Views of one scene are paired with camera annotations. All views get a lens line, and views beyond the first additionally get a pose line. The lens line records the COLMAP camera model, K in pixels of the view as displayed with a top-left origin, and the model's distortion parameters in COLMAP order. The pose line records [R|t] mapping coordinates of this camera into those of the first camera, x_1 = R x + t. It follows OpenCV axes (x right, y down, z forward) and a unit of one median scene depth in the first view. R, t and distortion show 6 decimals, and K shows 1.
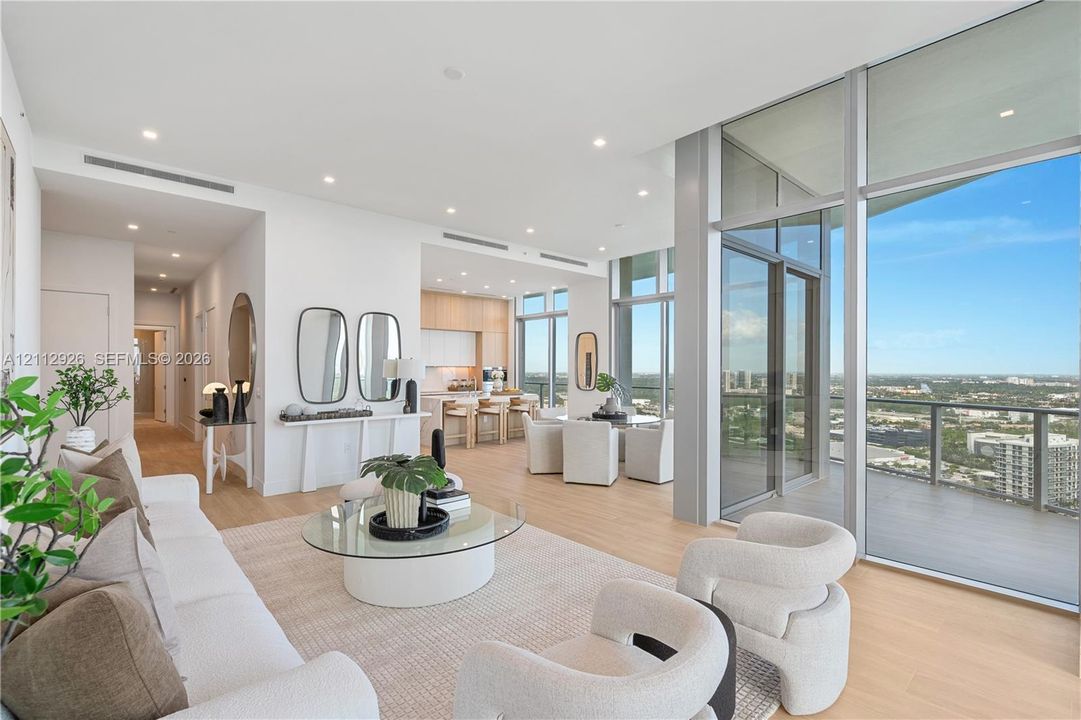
lens RADIAL K [[491.1, 0, 540.5], [0, 491.1, 360.0], [0, 0, 1]] dist [0.003255, 0.000839]
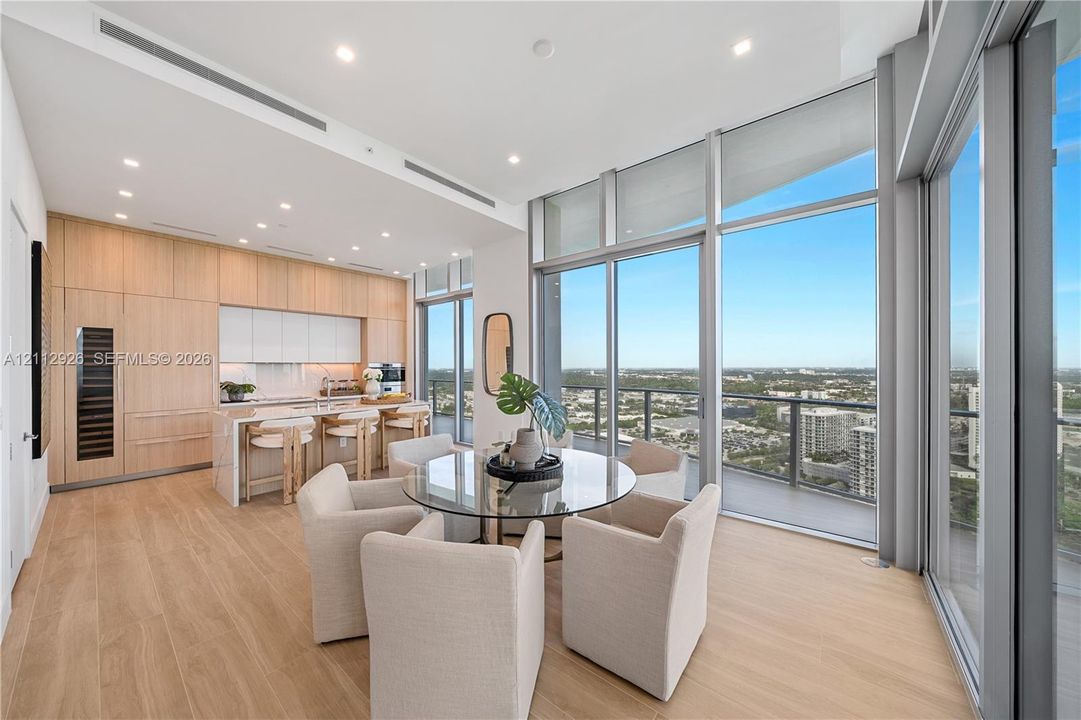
lens RADIAL K [[371.8, 0, 538.3], [0, 371.8, 362.4], [0, 0, 1]] dist [-0.002214, -0.000135]
pose [[0.989223, -0.005358, 0.146318, 0.058023], [0.004004, 0.999946, 0.009551, 0.007602], [-0.146361, -0.008862, 0.989192, 0.370213]]
